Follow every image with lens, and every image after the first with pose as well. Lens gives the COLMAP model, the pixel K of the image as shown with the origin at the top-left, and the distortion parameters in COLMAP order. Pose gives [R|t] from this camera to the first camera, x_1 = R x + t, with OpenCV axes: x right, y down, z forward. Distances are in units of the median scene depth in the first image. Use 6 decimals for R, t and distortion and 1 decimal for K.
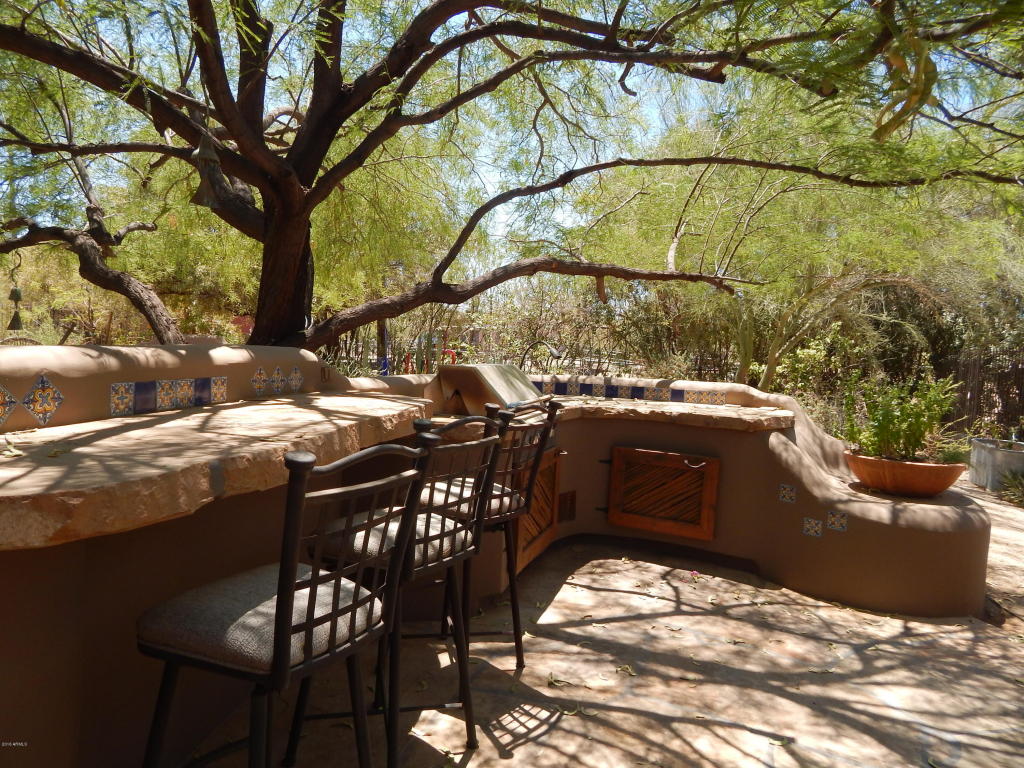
lens RADIAL K [[657.8, 0, 512.0], [0, 657.8, 384.0], [0, 0, 1]] dist [0.002157, -0.000991]
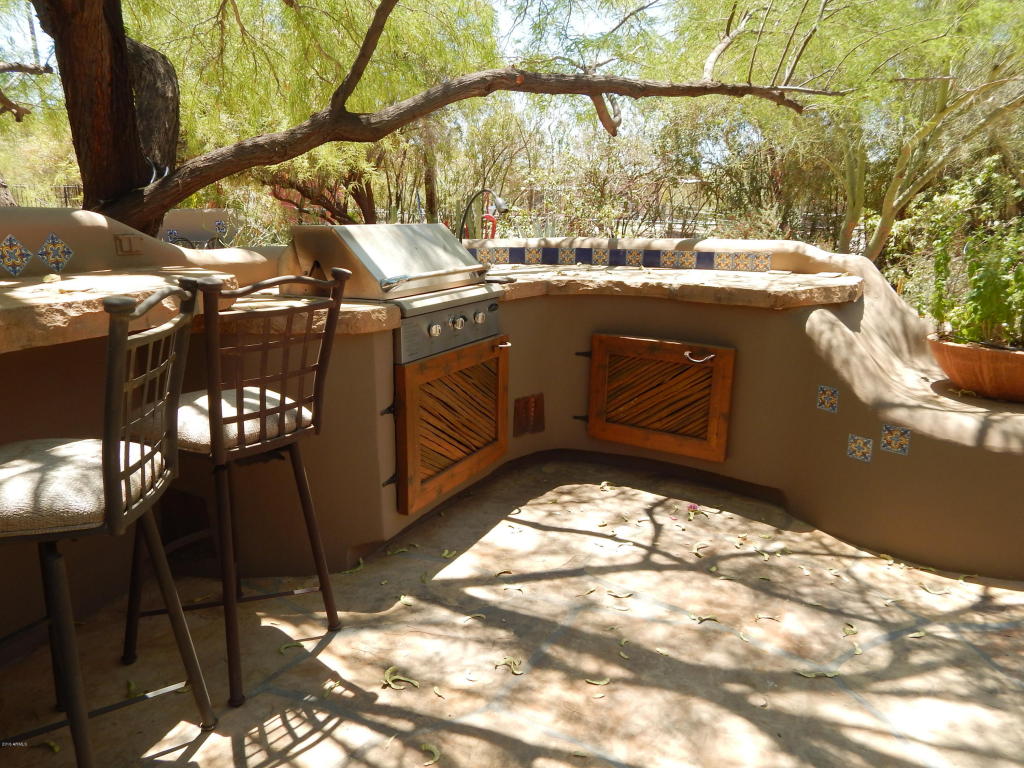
lens RADIAL K [[724.6, 0, 512.0], [0, 724.6, 384.0], [0, 0, 1]] dist [-0.007381, -0.001214]
pose [[0.989325, -0.007258, -0.145547, 0.192727], [0.032372, 0.984751, 0.170933, 0.010368], [0.142086, -0.173820, 0.974473, 0.206934]]
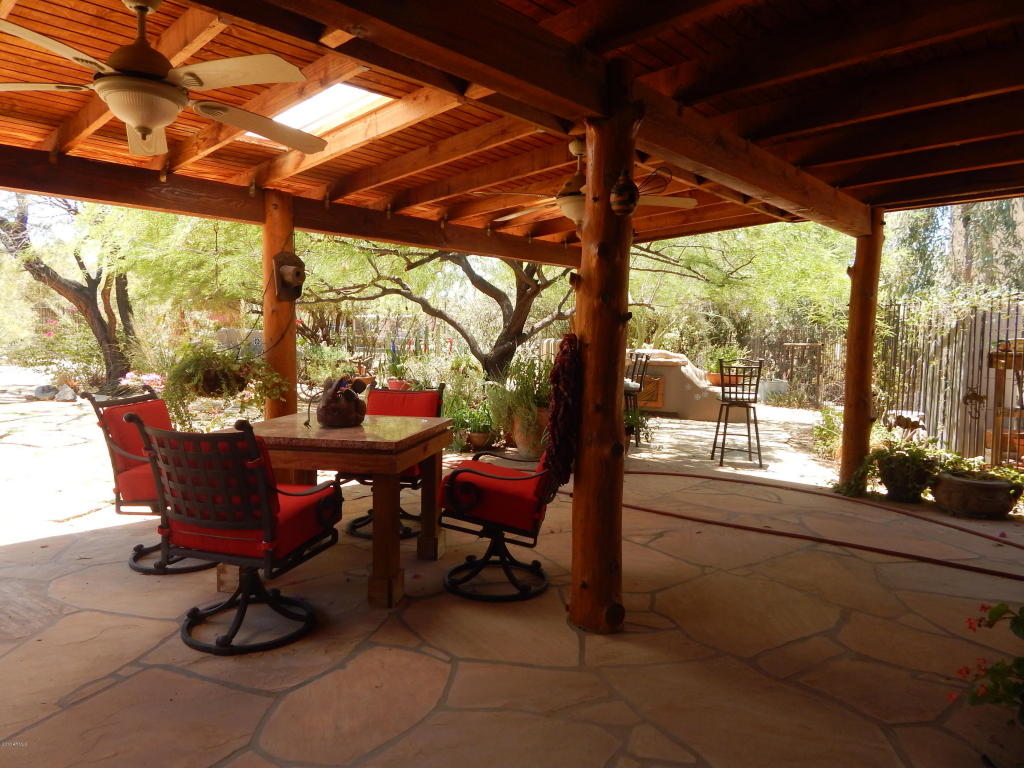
lens RADIAL K [[657.8, 0, 512.0], [0, 657.8, 384.0], [0, 0, 1]] dist [0.002157, -0.000991]
pose [[0.972925, -0.040206, 0.227598, -0.921346], [0.035278, 0.999048, 0.025682, 0.052577], [-0.228414, -0.016958, 0.973416, -1.512674]]
